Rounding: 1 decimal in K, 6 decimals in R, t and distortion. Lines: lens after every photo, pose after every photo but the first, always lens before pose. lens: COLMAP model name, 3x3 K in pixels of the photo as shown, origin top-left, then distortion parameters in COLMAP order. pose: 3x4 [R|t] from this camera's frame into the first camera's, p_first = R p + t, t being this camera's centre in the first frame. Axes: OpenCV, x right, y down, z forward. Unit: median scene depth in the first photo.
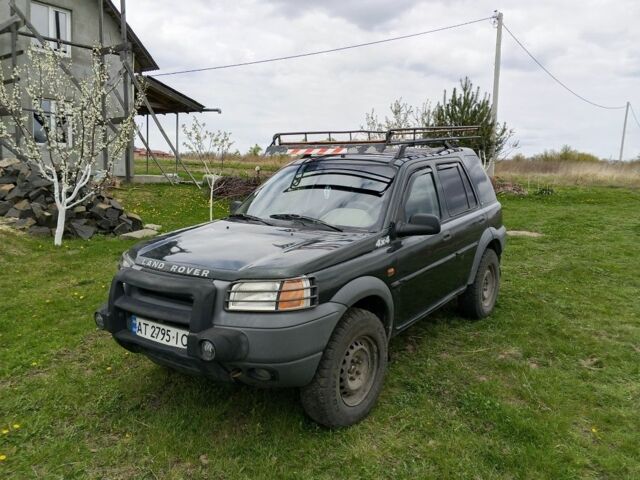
lens RADIAL K [[513.4, 0, 320.0], [0, 513.4, 240.0], [0, 0, 1]] dist [0.102290, -0.155977]
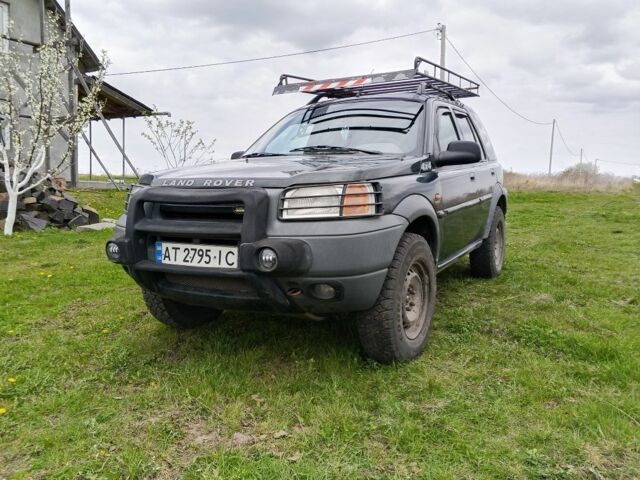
lens RADIAL K [[513.4, 0, 320.0], [0, 513.4, 240.0], [0, 0, 1]] dist [0.102290, -0.155977]
pose [[0.993440, -0.024488, 0.111705, -0.168163], [0.028862, 0.998872, -0.037710, 0.161214], [-0.110656, 0.040687, 0.993026, 0.115558]]
